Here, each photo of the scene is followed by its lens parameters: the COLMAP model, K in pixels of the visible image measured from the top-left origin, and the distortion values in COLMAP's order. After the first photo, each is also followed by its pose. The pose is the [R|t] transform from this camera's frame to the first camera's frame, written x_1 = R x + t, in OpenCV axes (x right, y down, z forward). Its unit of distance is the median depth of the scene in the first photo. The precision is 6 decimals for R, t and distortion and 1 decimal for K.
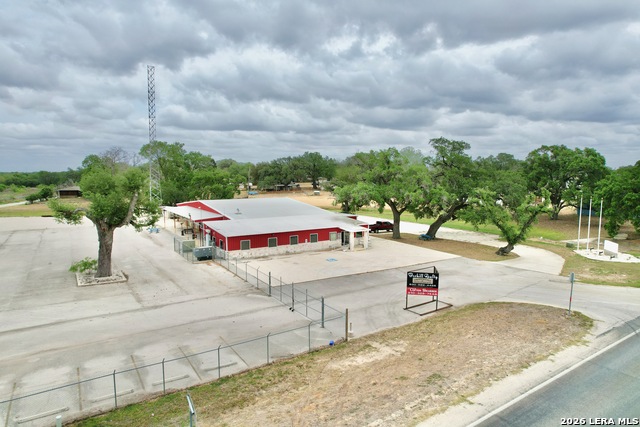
lens RADIAL K [[403.2, 0, 319.8], [0, 403.2, 213.6], [0, 0, 1]] dist [-0.057259, 0.026851]
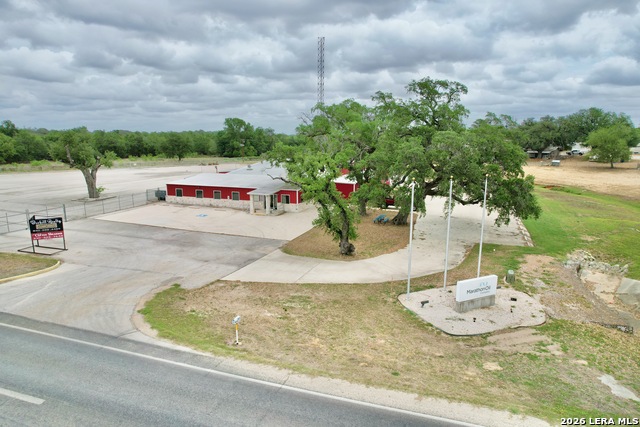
lens RADIAL K [[403.2, 0, 322.9], [0, 403.2, 212.5], [0, 0, 1]] dist [-0.057259, 0.026851]
pose [[0.581630, 0.152001, -0.799126, 0.969395], [-0.083944, 0.988357, 0.126897, -0.048363], [0.809111, -0.006725, 0.587618, 0.593667]]
